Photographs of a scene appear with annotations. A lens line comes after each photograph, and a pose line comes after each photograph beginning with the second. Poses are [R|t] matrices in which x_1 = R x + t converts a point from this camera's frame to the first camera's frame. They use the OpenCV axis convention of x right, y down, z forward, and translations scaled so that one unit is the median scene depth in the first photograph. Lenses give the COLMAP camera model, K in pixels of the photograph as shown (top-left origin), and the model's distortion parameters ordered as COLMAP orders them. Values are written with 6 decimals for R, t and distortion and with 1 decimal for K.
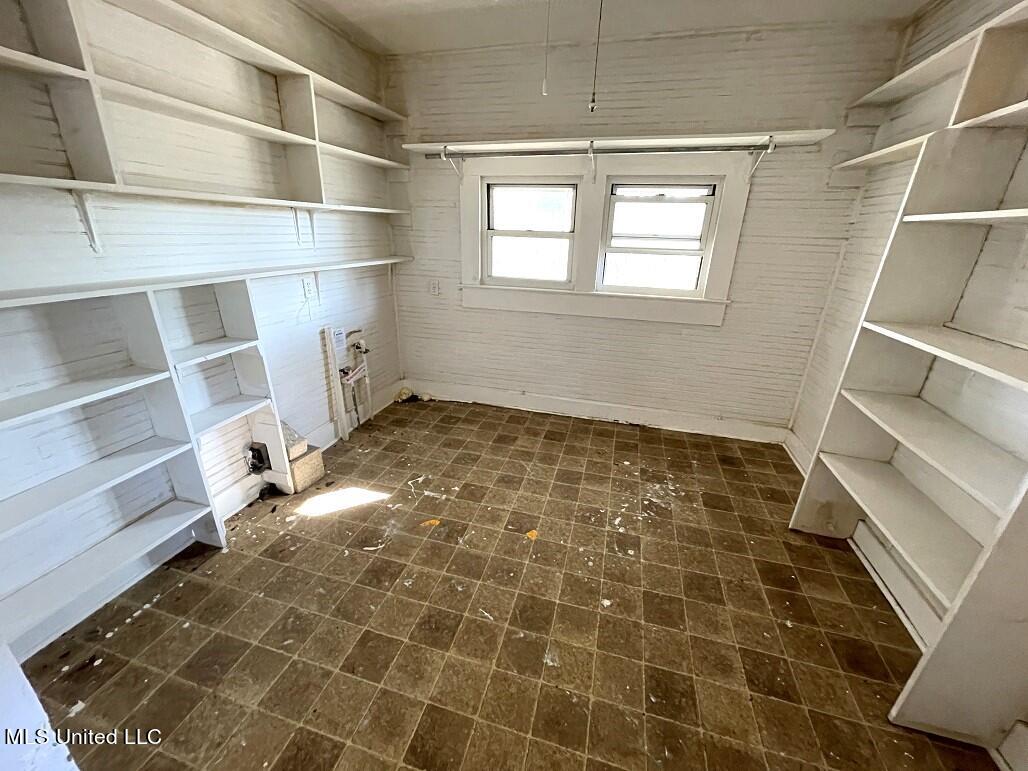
lens RADIAL K [[416.7, 0, 513.3], [0, 416.7, 387.9], [0, 0, 1]] dist [0.001598, 0.000440]
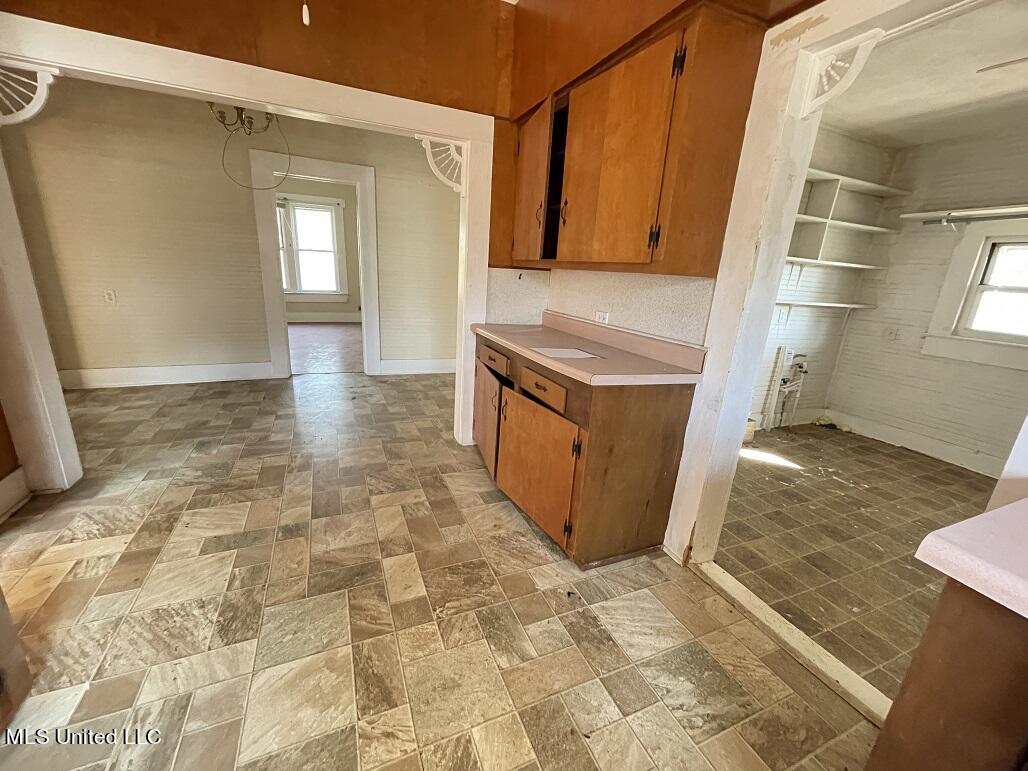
lens RADIAL K [[416.7, 0, 512.8], [0, 416.7, 388.8], [0, 0, 1]] dist [0.001598, 0.000440]
pose [[0.624520, 0.225382, -0.747782, 0.052744], [-0.321128, 0.946880, 0.017196, 0.233766], [0.711935, 0.229394, 0.663722, -0.482974]]
